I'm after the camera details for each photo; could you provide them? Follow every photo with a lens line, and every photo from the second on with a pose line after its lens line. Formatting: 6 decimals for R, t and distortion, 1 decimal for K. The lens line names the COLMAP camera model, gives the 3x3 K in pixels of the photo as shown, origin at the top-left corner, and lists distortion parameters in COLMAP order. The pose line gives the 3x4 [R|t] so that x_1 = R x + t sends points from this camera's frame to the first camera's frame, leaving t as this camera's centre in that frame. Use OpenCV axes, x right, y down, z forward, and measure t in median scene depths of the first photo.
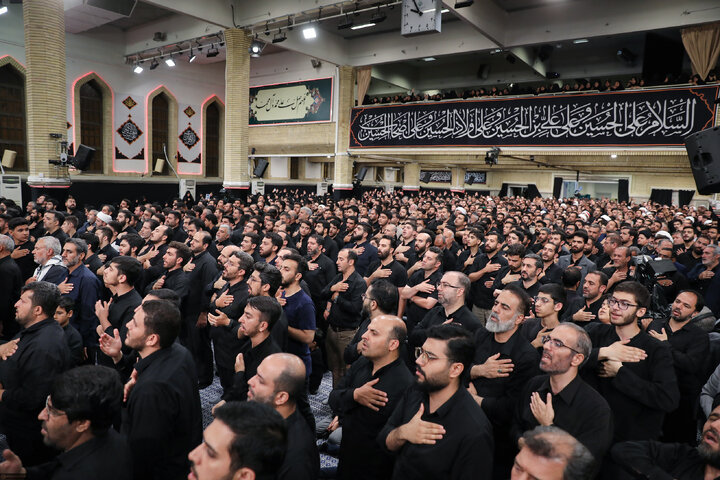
lens RADIAL K [[495.6, 0, 355.5], [0, 495.6, 235.0], [0, 0, 1]] dist [-0.107243, 0.092645]
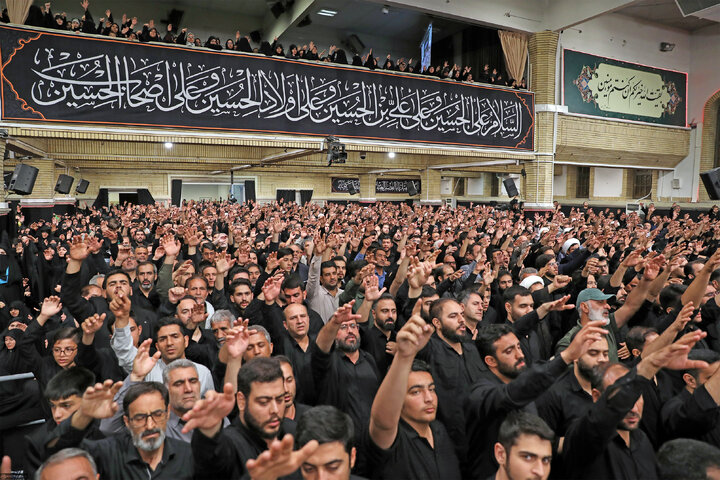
lens RADIAL K [[495.6, 0, 355.5], [0, 495.6, 235.0], [0, 0, 1]] dist [-0.107243, 0.092645]
pose [[0.484514, -0.102951, 0.868704, -0.278247], [0.101082, 0.992988, 0.061302, -0.082061], [-0.868924, 0.058108, 0.491523, 0.620764]]
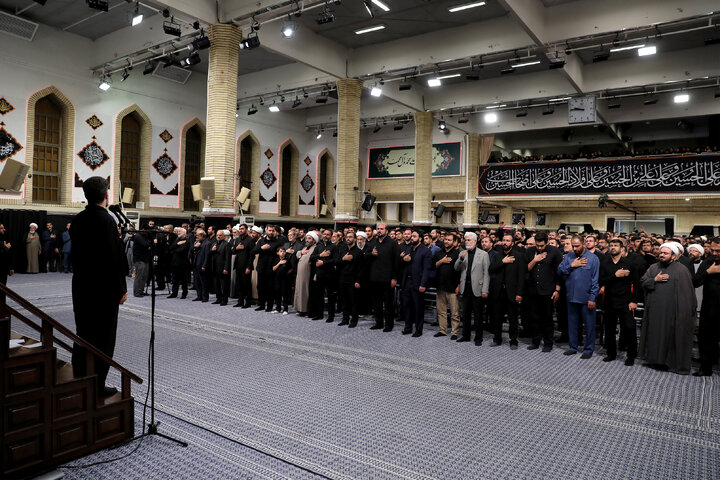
lens RADIAL K [[495.6, 0, 355.5], [0, 495.6, 235.0], [0, 0, 1]] dist [-0.107243, 0.092645]
pose [[0.999885, -0.010329, 0.011068, -0.409733], [0.011324, 0.995509, -0.093991, 0.052614], [-0.010047, 0.094106, 0.995511, -0.325078]]
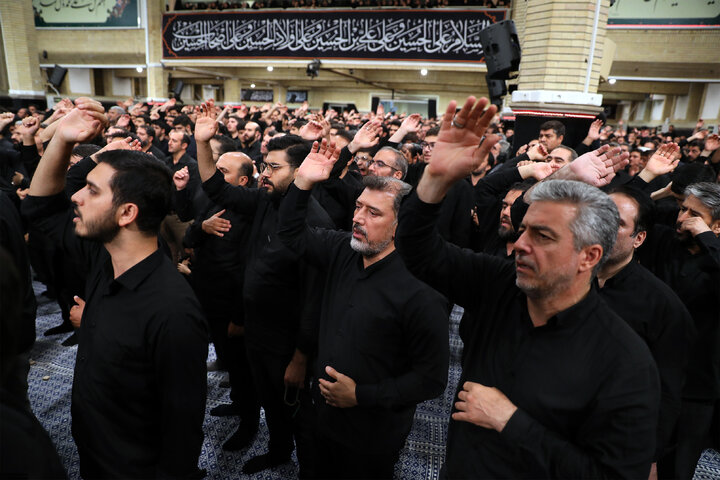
lens RADIAL K [[495.6, 0, 355.5], [0, 495.6, 235.0], [0, 0, 1]] dist [-0.107243, 0.092645]
pose [[0.938173, -0.074636, 0.338026, -0.005745], [0.024369, 0.988297, 0.150580, 0.026223], [-0.345309, -0.133033, 0.929012, -0.011009]]
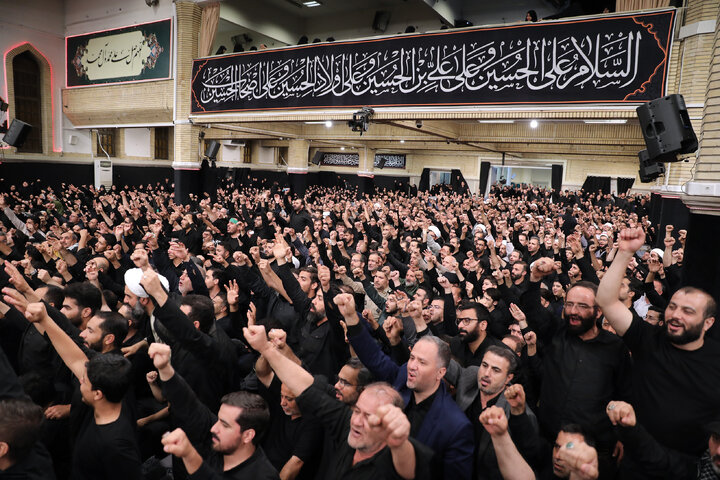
lens RADIAL K [[495.6, 0, 355.5], [0, 495.6, 235.0], [0, 0, 1]] dist [-0.107243, 0.092645]
pose [[0.995538, 0.001682, 0.094346, 0.192907], [-0.003703, 0.999767, 0.021250, -0.011580], [-0.094288, -0.021505, 0.995313, 0.281840]]
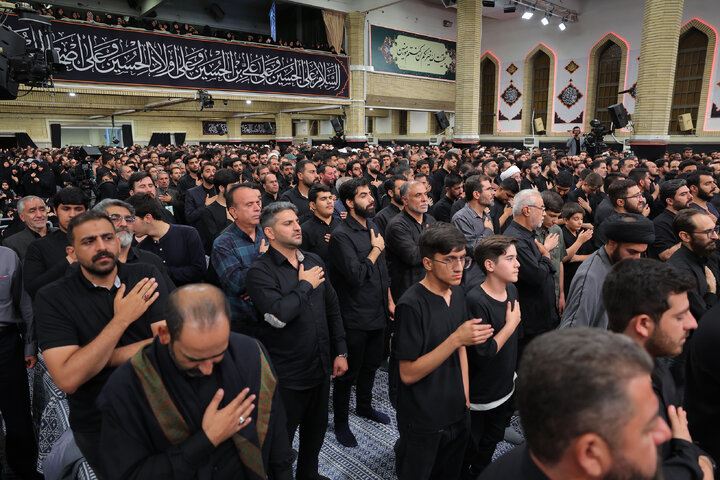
lens RADIAL K [[495.6, 0, 355.5], [0, 495.6, 235.0], [0, 0, 1]] dist [-0.107243, 0.092645]
pose [[0.252104, -0.216972, 0.943062, -0.565816], [0.112885, 0.974480, 0.194024, -0.052295], [-0.961093, 0.057543, 0.270163, 0.451034]]
